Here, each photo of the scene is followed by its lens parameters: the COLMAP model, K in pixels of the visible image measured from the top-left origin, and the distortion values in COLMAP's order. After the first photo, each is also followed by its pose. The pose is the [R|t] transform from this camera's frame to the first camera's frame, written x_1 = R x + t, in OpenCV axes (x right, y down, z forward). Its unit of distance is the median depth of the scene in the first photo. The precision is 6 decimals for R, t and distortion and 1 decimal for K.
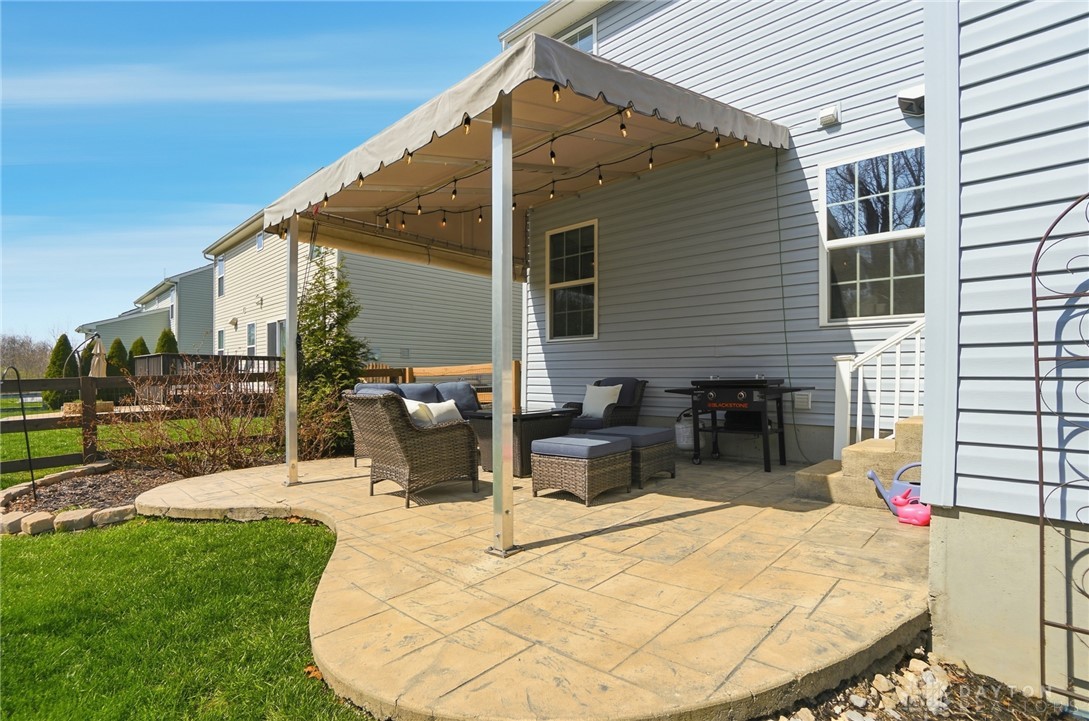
lens RADIAL K [[506.5, 0, 542.2], [0, 506.5, 374.8], [0, 0, 1]] dist [-0.030947, 0.000158]
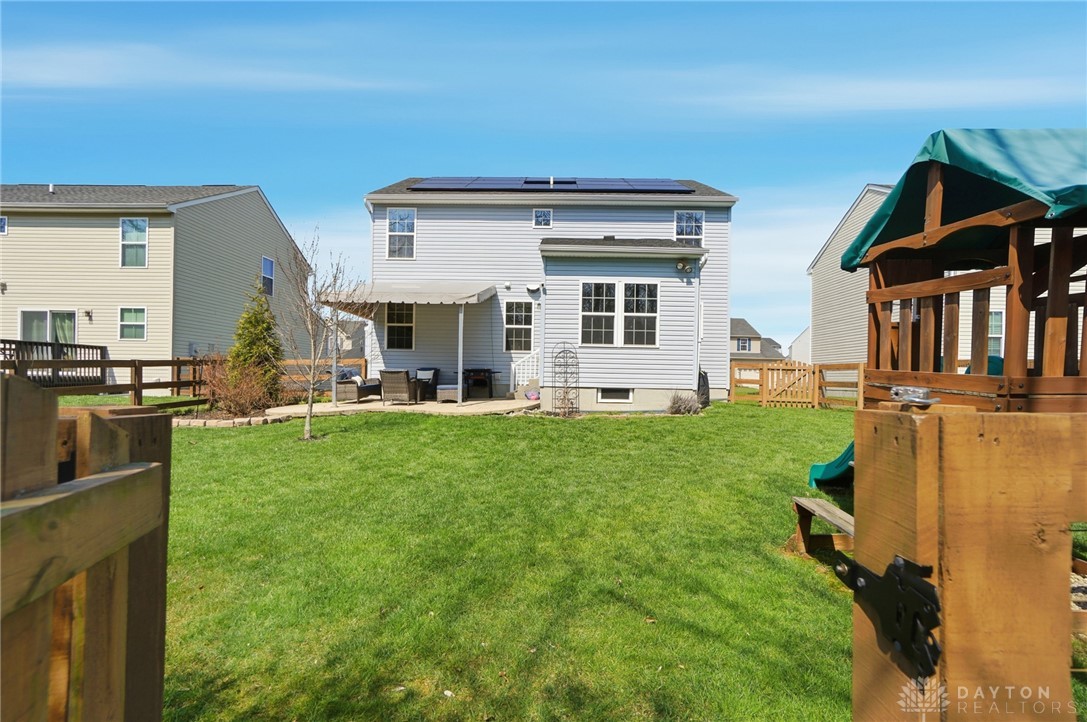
lens RADIAL K [[473.7, 0, 535.0], [0, 473.7, 376.2], [0, 0, 1]] dist [-0.034028, 0.000122]
pose [[0.742640, 0.012060, 0.669582, -1.244897], [-0.017068, 0.999854, 0.000921, 0.044429], [-0.669473, -0.012112, 0.742738, -1.295244]]
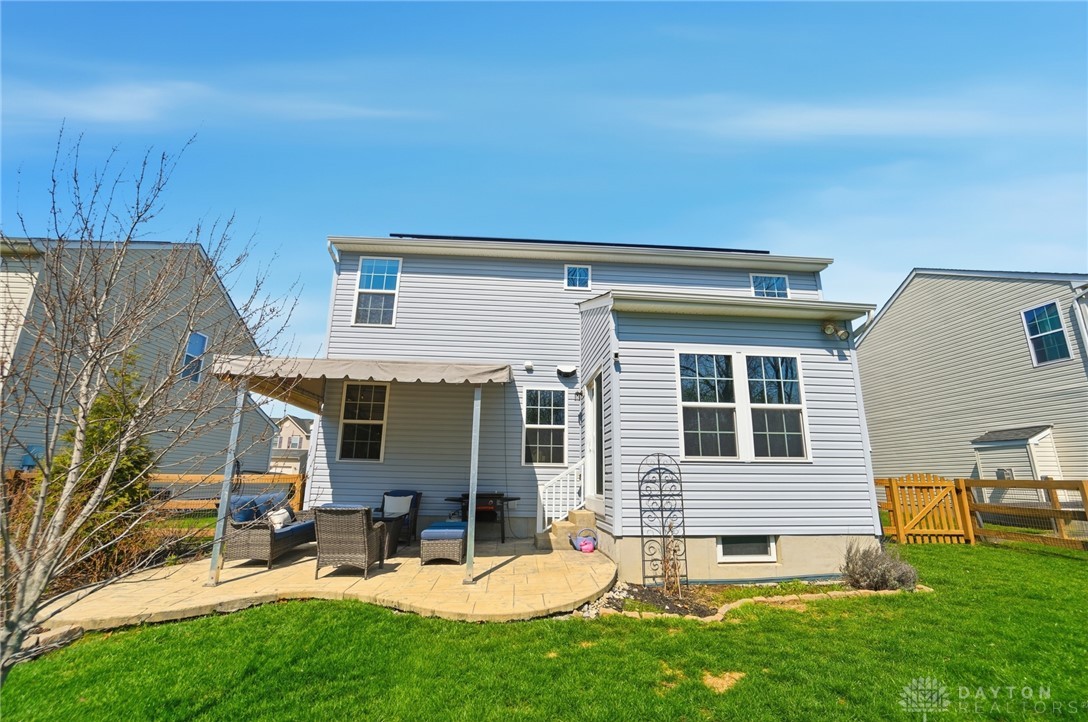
lens RADIAL K [[461.4, 0, 544.0], [0, 461.4, 361.0], [0, 0, 1]] dist [-0.059662, 0.019598]
pose [[0.678753, 0.191534, 0.708949, -0.771642], [-0.015078, 0.968820, -0.247307, -0.048684], [-0.734212, 0.157171, 0.660477, -0.353642]]
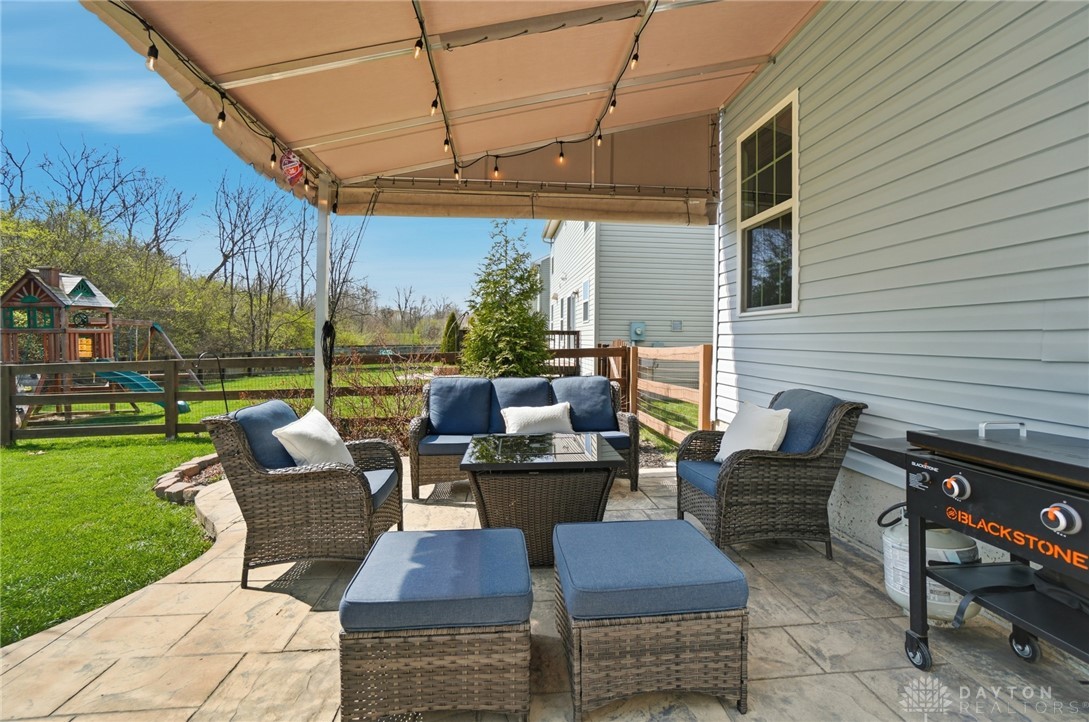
lens RADIAL K [[493.7, 0, 543.6], [0, 493.7, 342.9], [0, 0, 1]] dist [-0.036343, 0.000389]
pose [[0.752414, 0.012636, -0.658569, 0.340114], [-0.011461, 0.999916, 0.006092, -0.051509], [0.658591, 0.002964, 0.752495, 0.594170]]
